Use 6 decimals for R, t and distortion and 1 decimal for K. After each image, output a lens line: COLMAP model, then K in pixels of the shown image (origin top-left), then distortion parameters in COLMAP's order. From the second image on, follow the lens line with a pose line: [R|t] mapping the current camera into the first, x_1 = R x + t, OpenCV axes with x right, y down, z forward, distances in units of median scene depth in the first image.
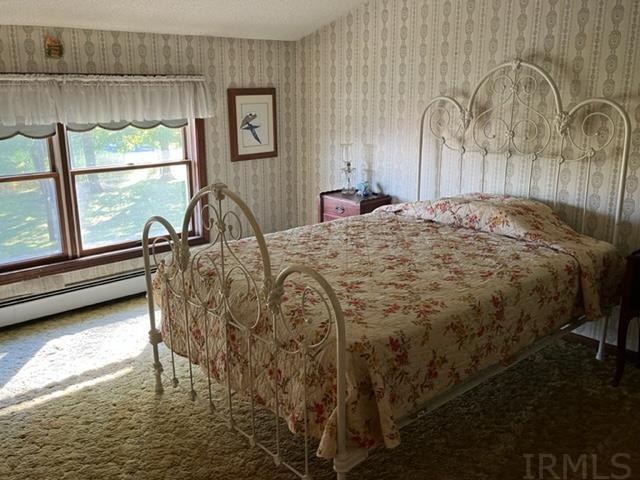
lens RADIAL K [[595.3, 0, 319.8], [0, 595.3, 240.1], [0, 0, 1]] dist [0.001598, 0.000000]
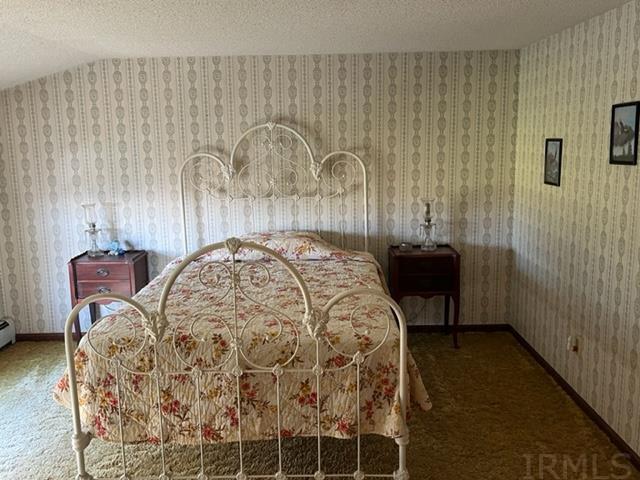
lens RADIAL K [[595.3, 0, 319.2], [0, 595.3, 239.6], [0, 0, 1]] dist [0.001598, 0.000000]
pose [[0.656734, -0.134941, 0.741951, -0.574057], [0.202422, 0.979298, -0.001064, -0.041565], [-0.726448, 0.150886, 0.670453, 0.133258]]
